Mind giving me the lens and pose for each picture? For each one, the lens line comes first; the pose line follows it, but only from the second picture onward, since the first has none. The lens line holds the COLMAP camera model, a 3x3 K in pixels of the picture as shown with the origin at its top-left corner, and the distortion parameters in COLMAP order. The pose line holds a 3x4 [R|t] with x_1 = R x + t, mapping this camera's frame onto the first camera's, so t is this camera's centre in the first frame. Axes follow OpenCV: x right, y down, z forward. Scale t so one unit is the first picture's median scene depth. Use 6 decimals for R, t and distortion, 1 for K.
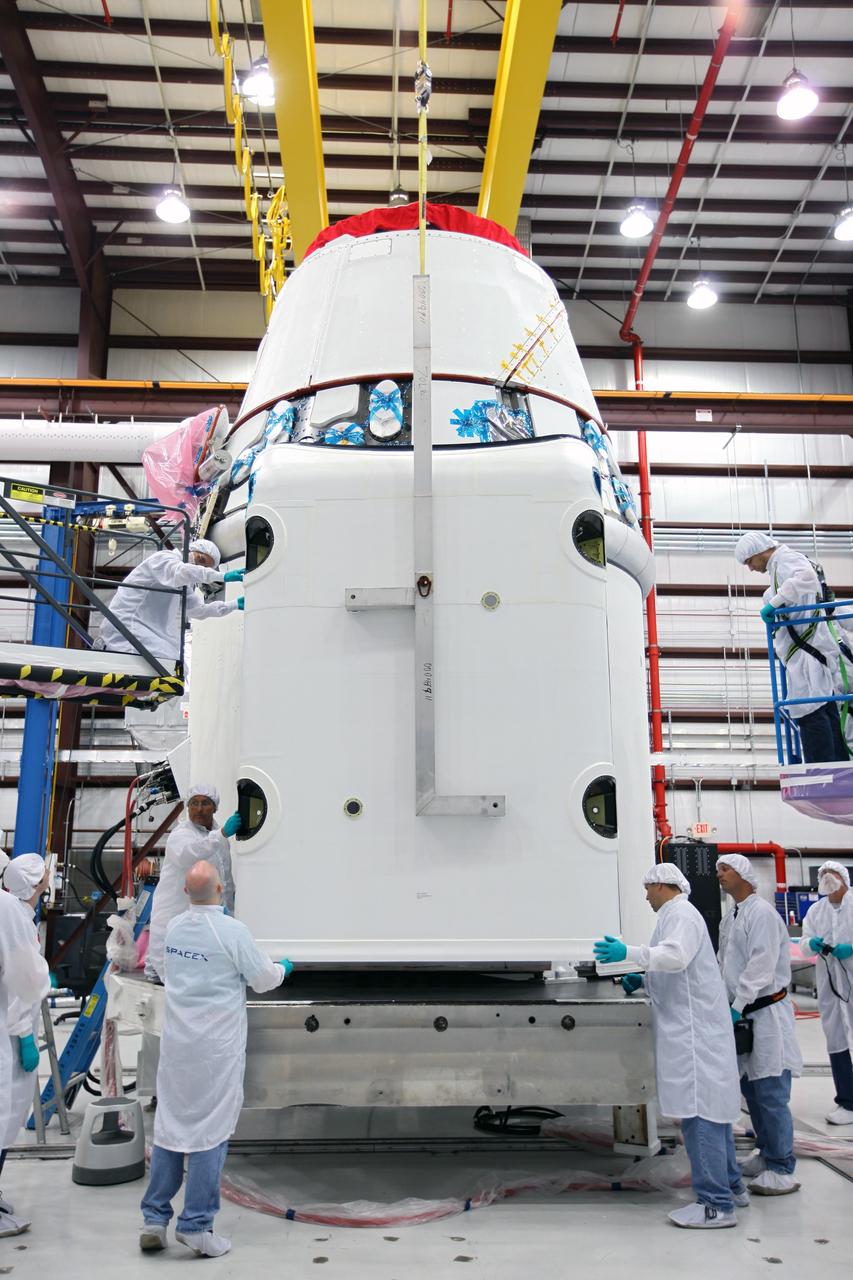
lens RADIAL K [[1029.8, 0, 431.9], [0, 1029.8, 650.0], [0, 0, 1]] dist [0.026392, 0.034060]
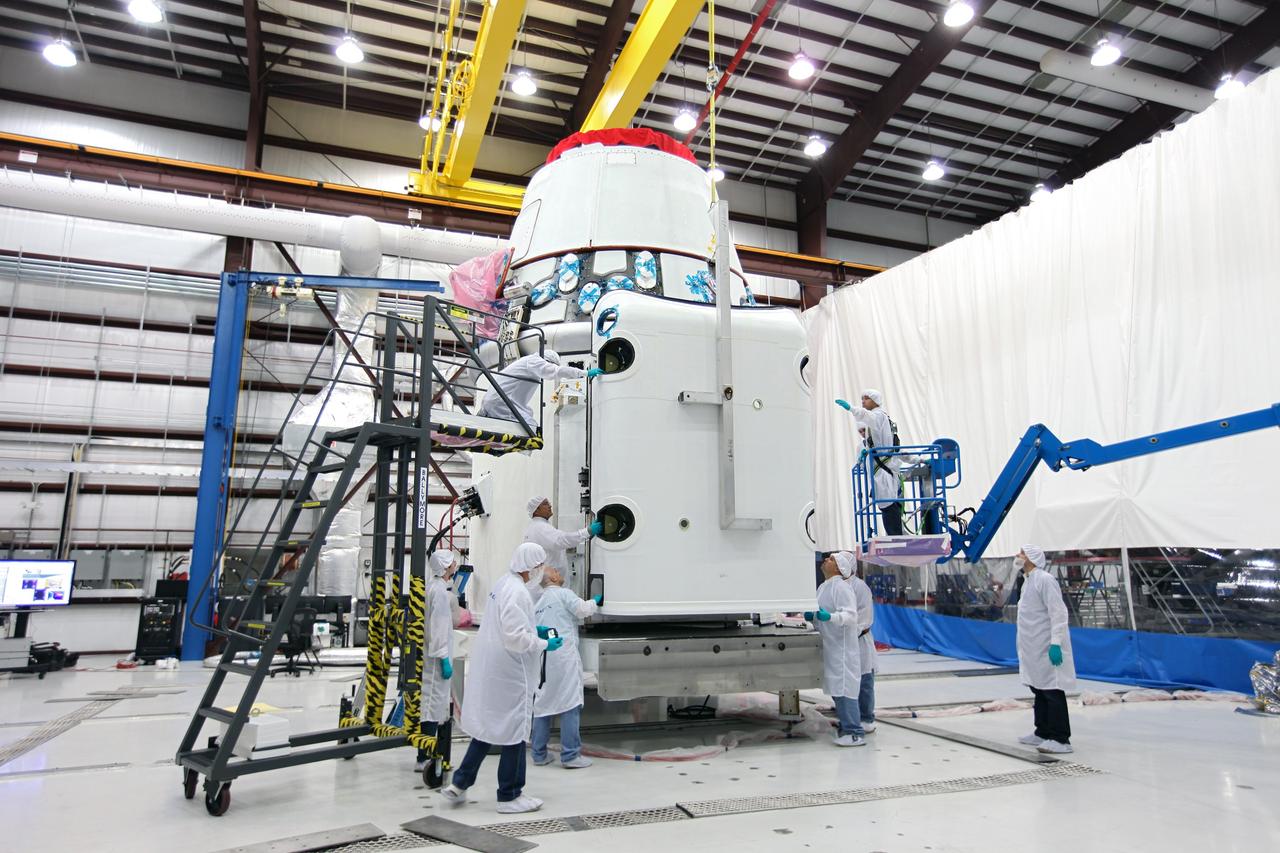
lens RADIAL K [[800.4, 0, 642.8], [0, 800.4, 424.6], [0, 0, 1]] dist [0.005528, 0.006155]
pose [[0.954563, 0.054307, 0.293020, -0.169625], [-0.064497, 0.997599, 0.025219, -0.012566], [-0.290947, -0.042971, 0.955774, -0.074838]]
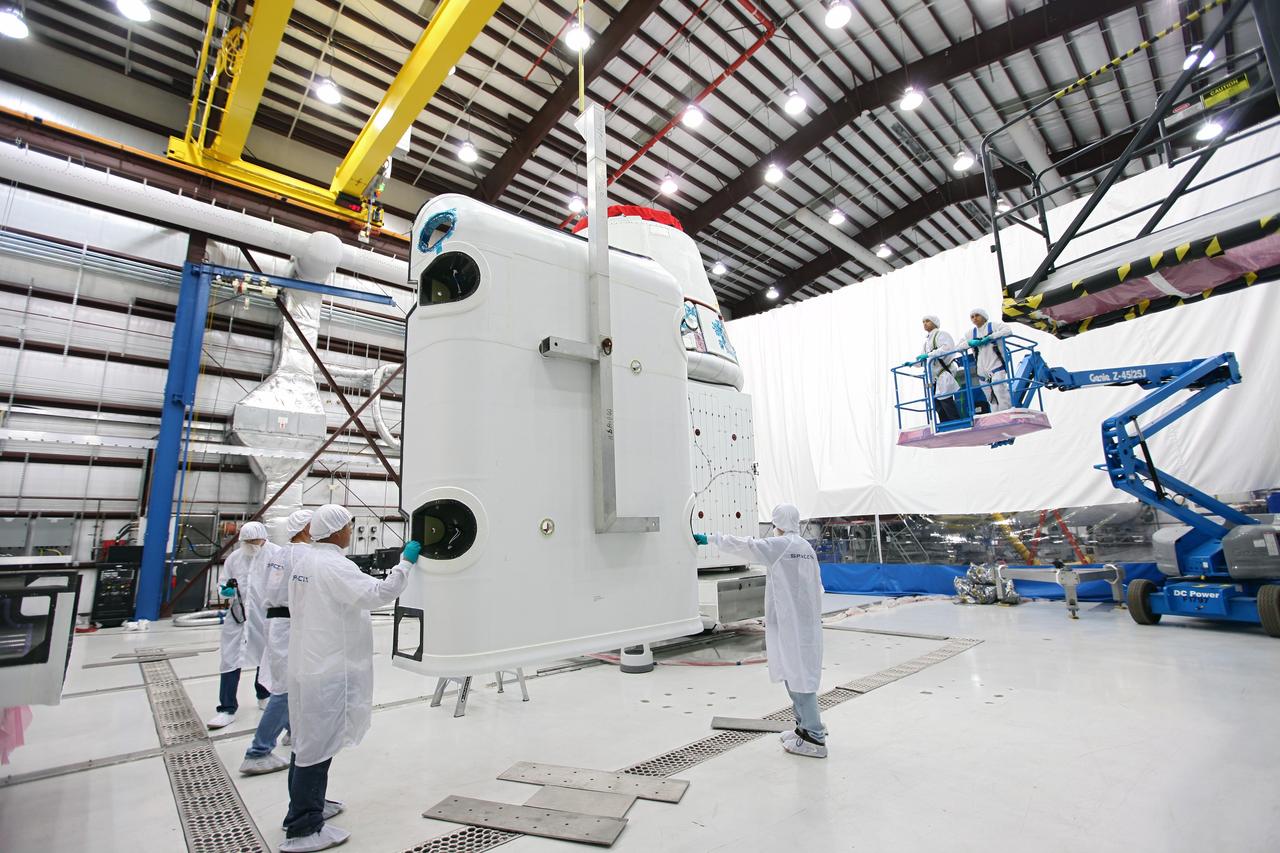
lens RADIAL K [[579.0, 0, 629.9], [0, 579.0, 424.0], [0, 0, 1]] dist [-0.016612, 0.002072]
pose [[0.768622, 0.107118, 0.630671, -0.388285], [-0.124601, 0.992067, -0.016645, 0.012353], [-0.627451, -0.065789, 0.775872, 0.045263]]
